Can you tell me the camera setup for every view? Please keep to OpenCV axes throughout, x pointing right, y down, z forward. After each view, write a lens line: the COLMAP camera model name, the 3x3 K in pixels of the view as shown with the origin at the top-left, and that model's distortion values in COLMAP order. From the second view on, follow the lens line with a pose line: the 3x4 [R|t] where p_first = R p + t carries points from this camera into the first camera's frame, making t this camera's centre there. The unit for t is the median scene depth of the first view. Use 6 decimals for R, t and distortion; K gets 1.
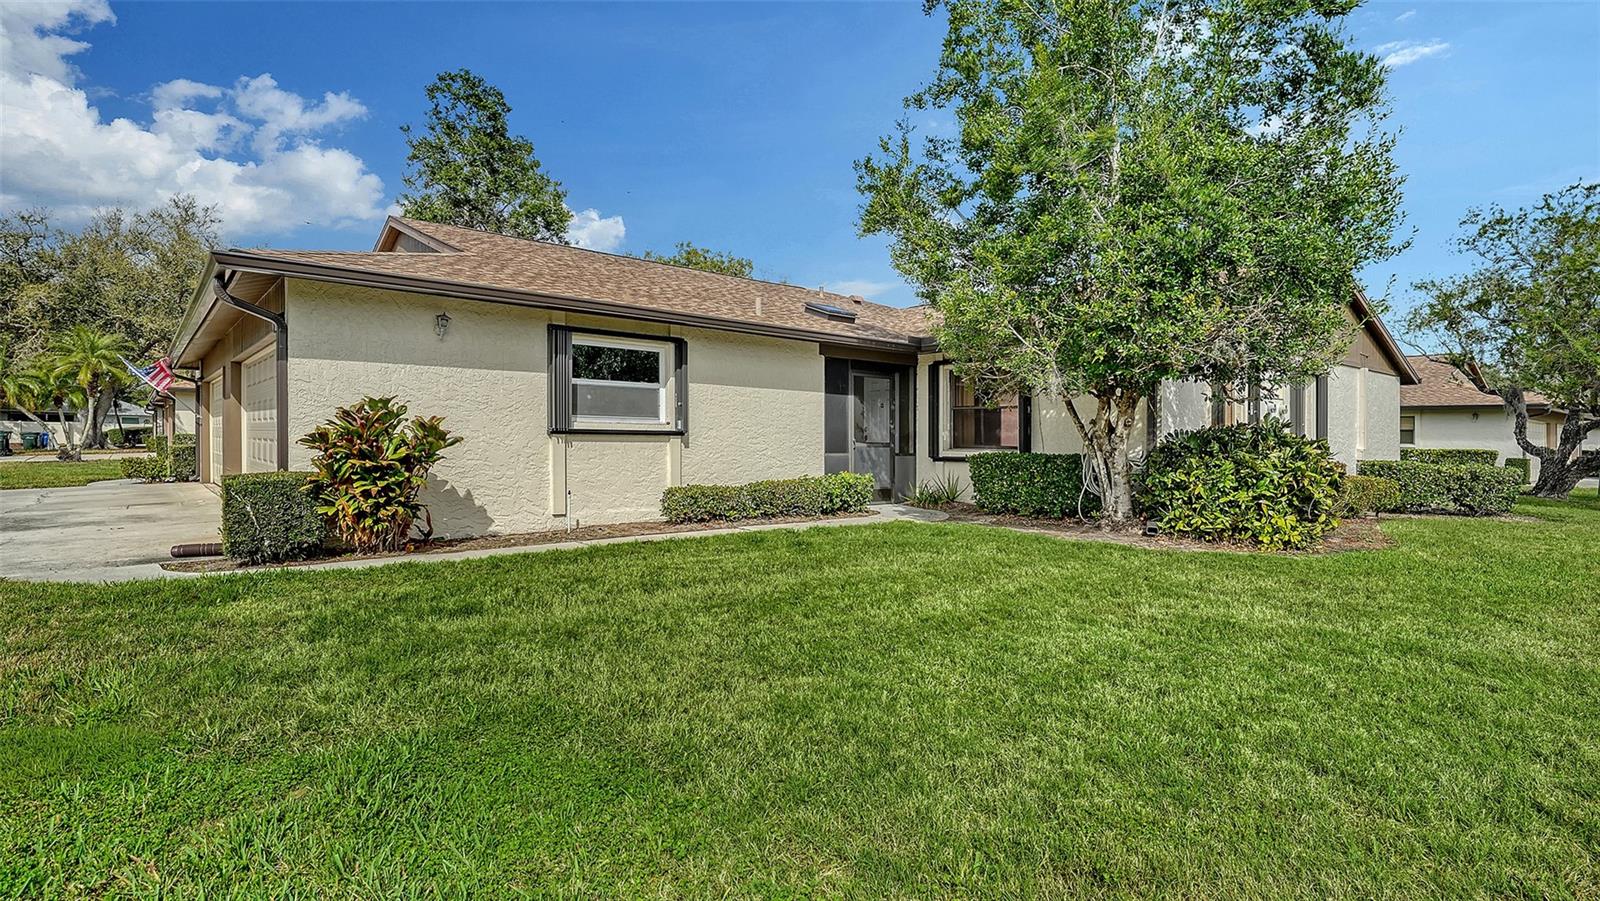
lens RADIAL K [[775.7, 0, 802.4], [0, 775.7, 442.4], [0, 0, 1]] dist [0.003330, -0.000218]
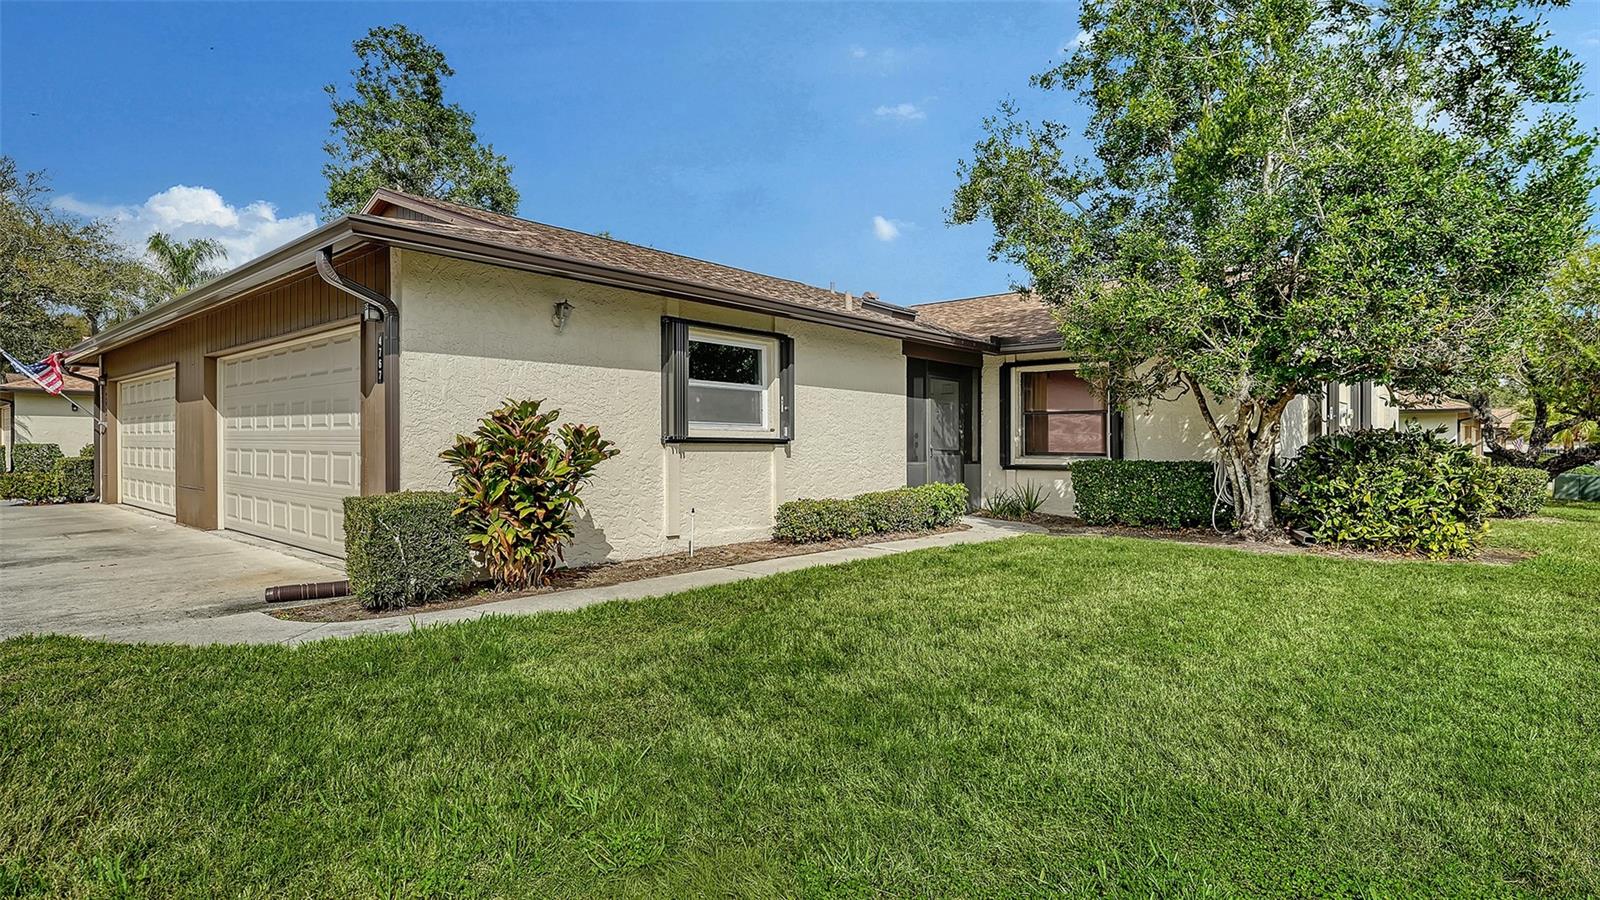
lens RADIAL K [[816.0, 0, 796.0], [0, 816.0, 450.1], [0, 0, 1]] dist [0.001087, 0.000159]
pose [[0.991365, -0.006814, 0.130958, -0.275383], [0.006504, 0.999975, 0.002797, -0.004393], [-0.130974, -0.001921, 0.991384, 0.074357]]
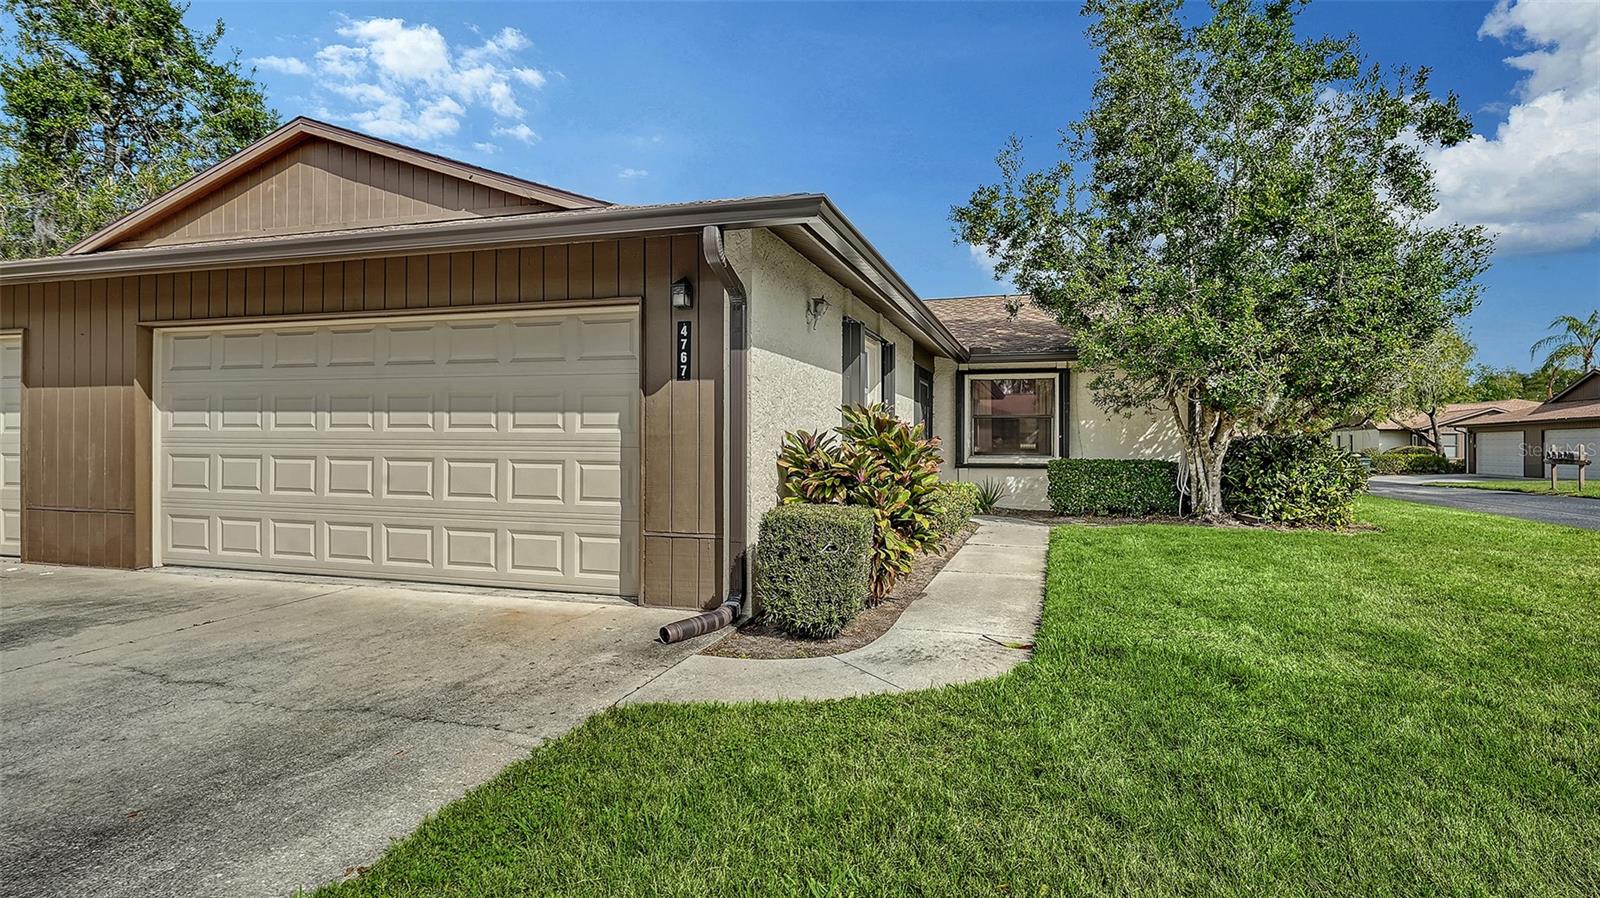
lens RADIAL K [[847.0, 0, 802.4], [0, 847.0, 447.6], [0, 0, 1]] dist [-0.000249, 0.000128]
pose [[0.840418, -0.008825, 0.541867, -0.793845], [0.006419, 0.999959, 0.006329, -0.014741], [-0.541901, -0.001841, 0.840441, 0.234511]]
